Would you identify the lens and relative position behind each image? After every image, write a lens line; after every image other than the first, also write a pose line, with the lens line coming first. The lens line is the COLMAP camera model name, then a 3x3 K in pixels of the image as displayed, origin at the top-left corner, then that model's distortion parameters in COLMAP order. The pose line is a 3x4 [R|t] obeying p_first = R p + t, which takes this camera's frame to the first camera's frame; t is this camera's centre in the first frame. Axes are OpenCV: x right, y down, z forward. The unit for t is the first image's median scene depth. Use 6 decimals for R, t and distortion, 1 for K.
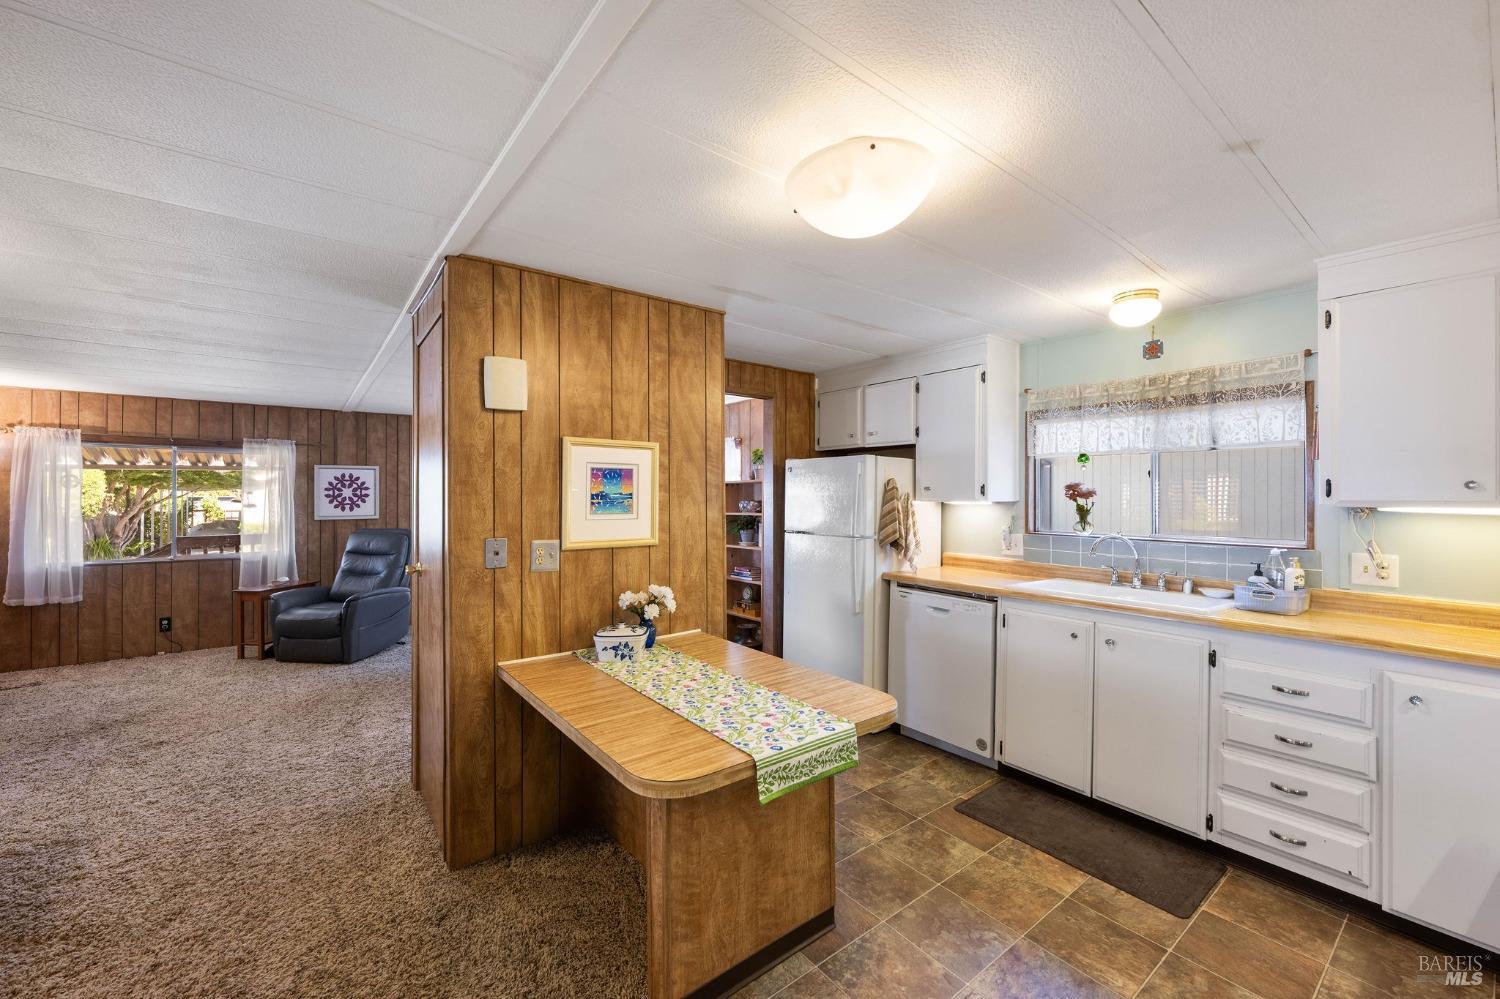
lens RADIAL K [[596.4, 0, 737.6], [0, 596.4, 491.0], [0, 0, 1]] dist [0.000961, -0.000536]
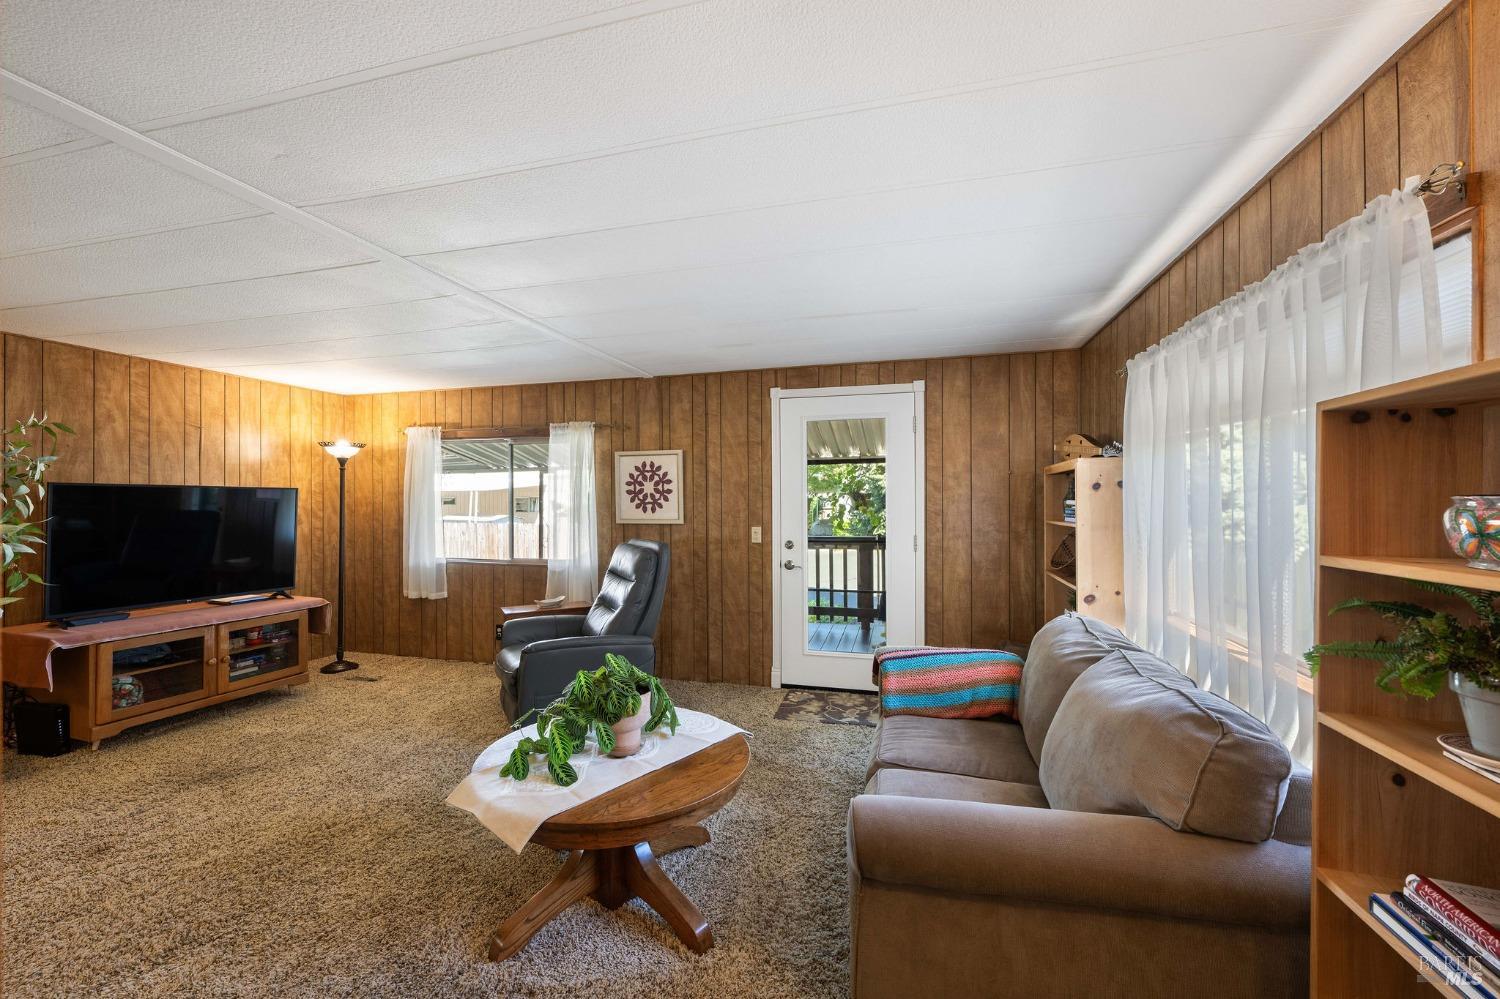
lens RADIAL K [[596.4, 0, 764.4], [0, 596.4, 497.2], [0, 0, 1]] dist [0.000961, -0.000536]
pose [[0.617715, -0.002138, -0.786399, 0.027417], [0.008362, 0.999958, 0.003850, 0.023910], [0.786357, -0.008954, 0.617707, 1.210053]]
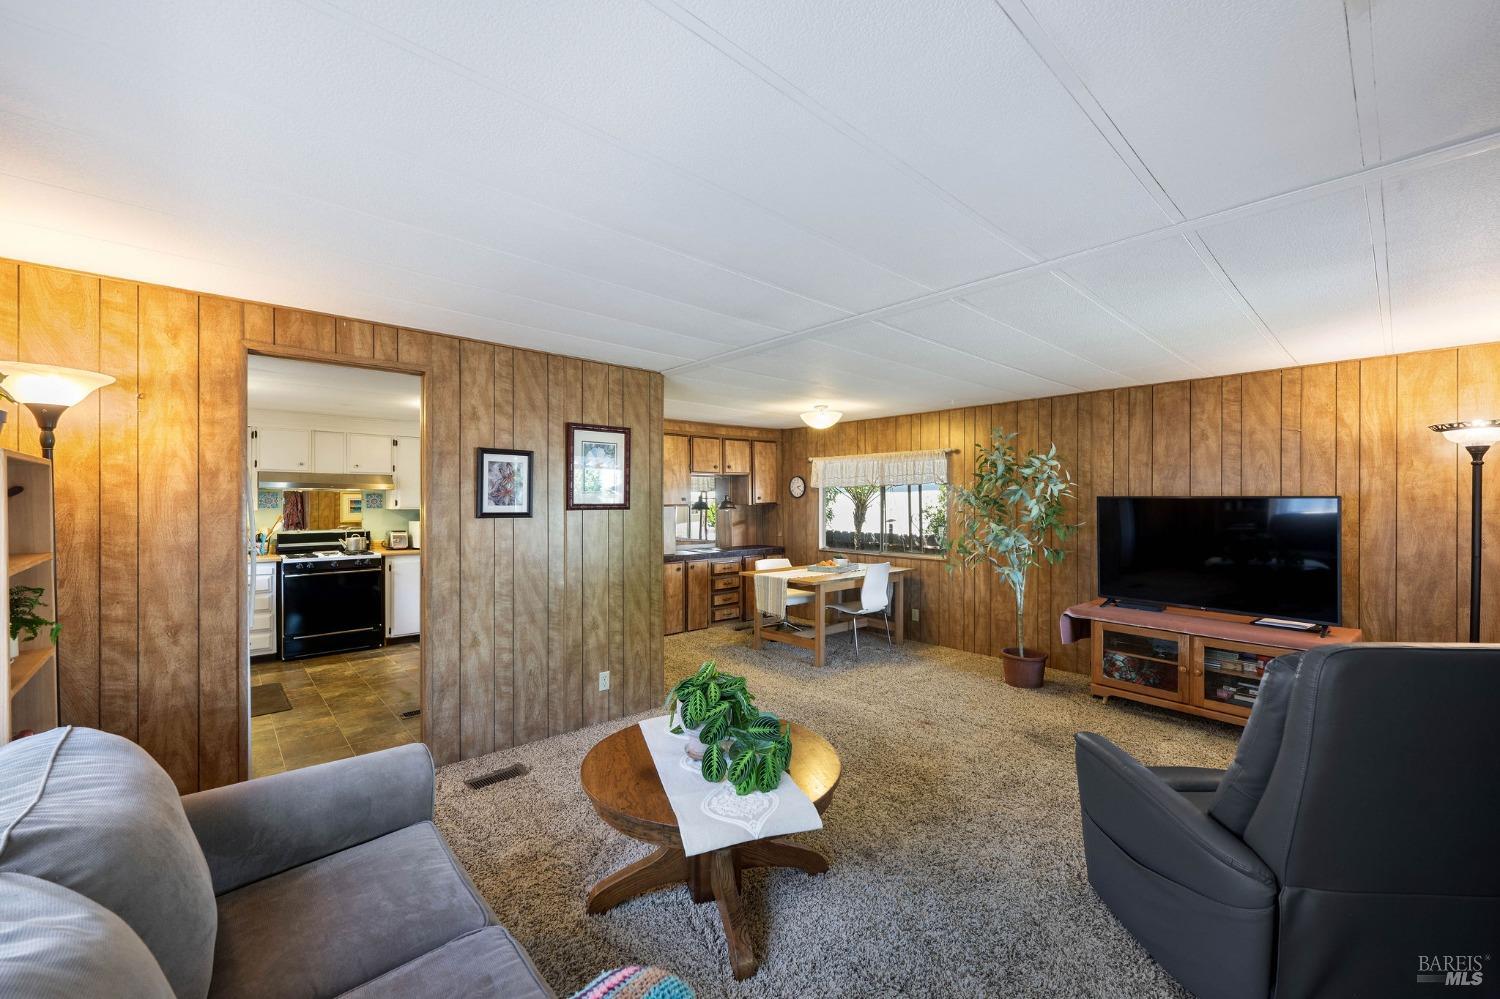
lens RADIAL K [[596.4, 0, 745.0], [0, 596.4, 502.0], [0, 0, 1]] dist [0.000961, -0.000536]
pose [[-0.995811, 0.003037, -0.091380, -0.518469], [0.004164, 0.999918, -0.012140, 0.018913], [0.091336, -0.012469, -0.995742, 2.086865]]
